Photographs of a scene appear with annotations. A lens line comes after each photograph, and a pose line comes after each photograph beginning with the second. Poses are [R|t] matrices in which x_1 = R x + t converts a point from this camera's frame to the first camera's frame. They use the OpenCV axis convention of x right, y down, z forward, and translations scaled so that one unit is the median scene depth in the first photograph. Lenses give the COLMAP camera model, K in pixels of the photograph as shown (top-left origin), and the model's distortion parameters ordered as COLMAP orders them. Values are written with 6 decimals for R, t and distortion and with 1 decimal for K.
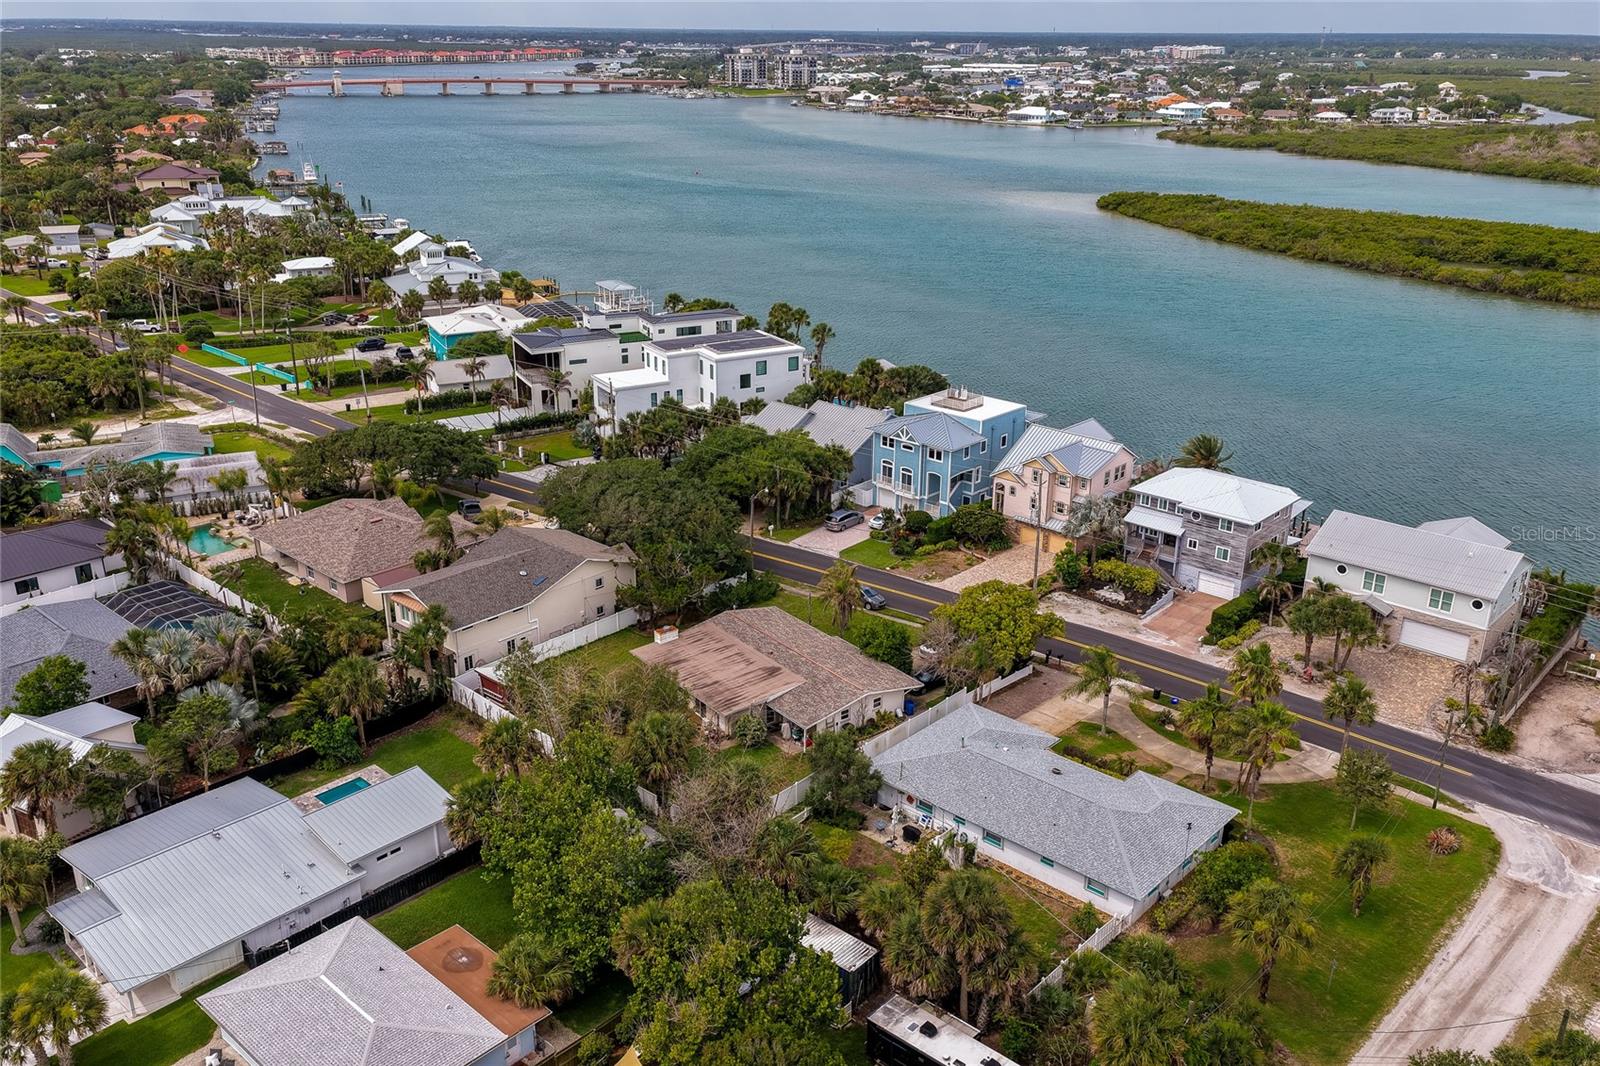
lens RADIAL K [[1281.4, 0, 800.0], [0, 1281.4, 533.0], [0, 0, 1]] dist [0.004391, 0.060020]
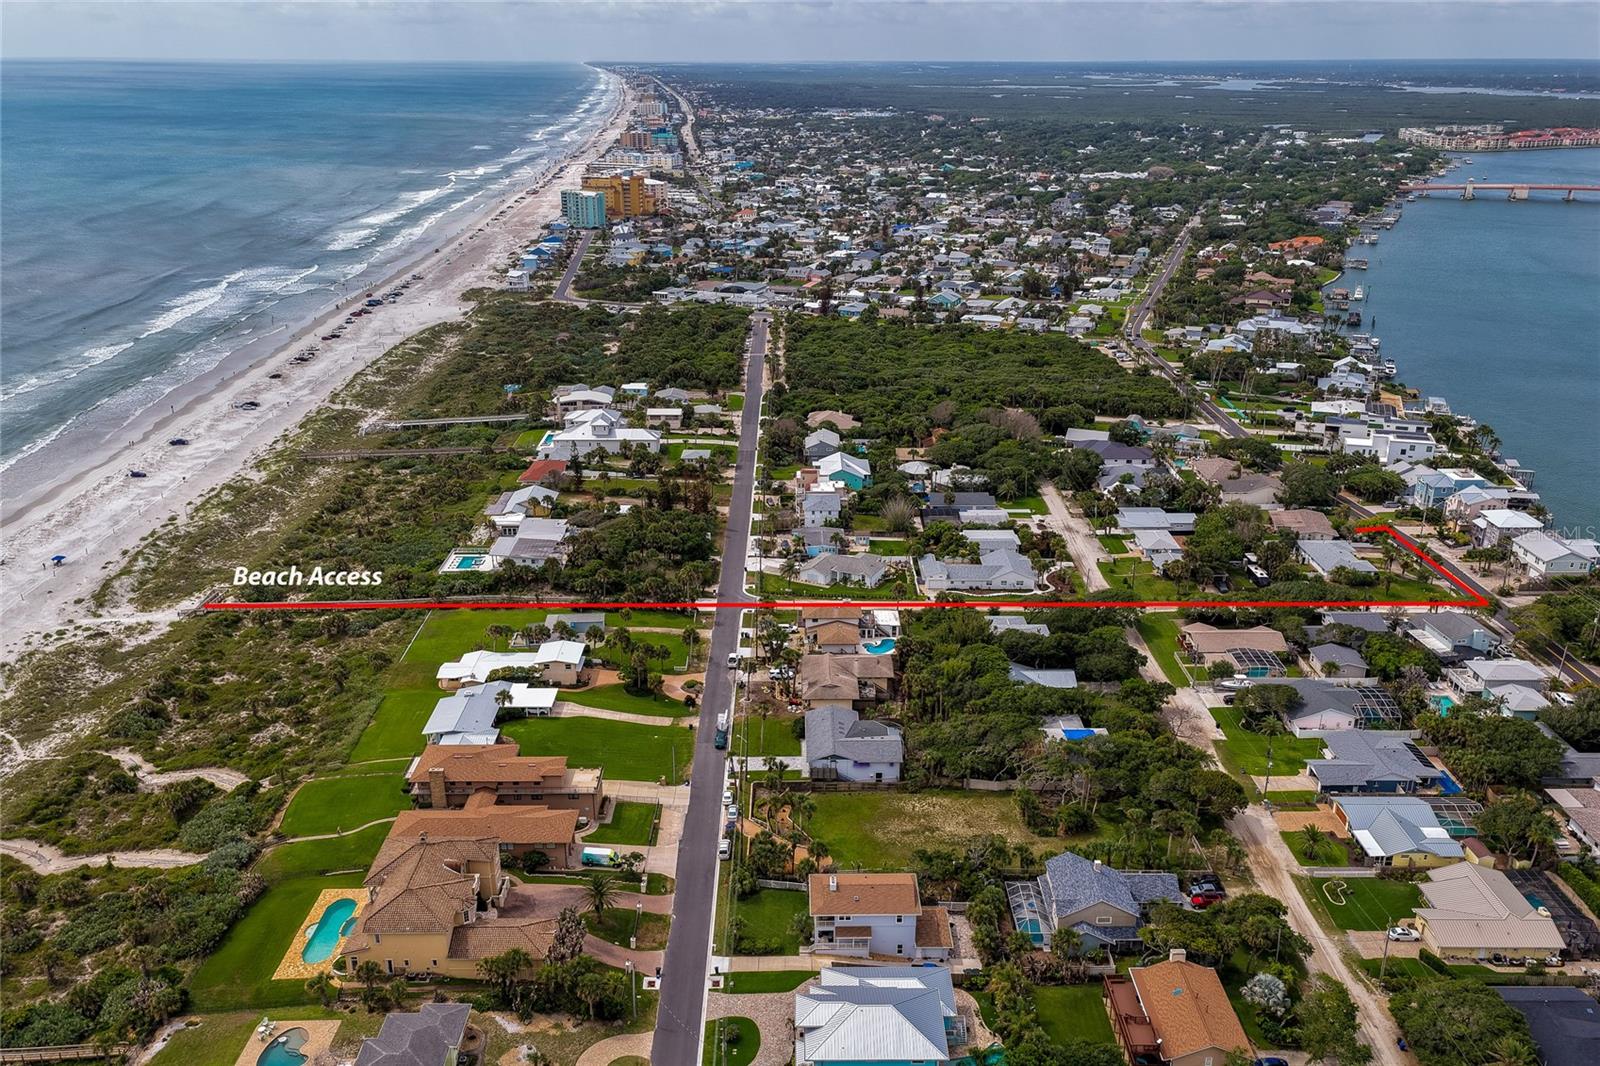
lens RADIAL K [[1354.8, 0, 782.3], [0, 1354.8, 532.0], [0, 0, 1]] dist [-0.006042, 0.078805]
pose [[0.663695, 0.239469, -0.708635, 0.943269], [-0.260433, 0.962072, 0.081197, 0.113385], [0.701202, 0.130662, 0.700888, -1.460788]]
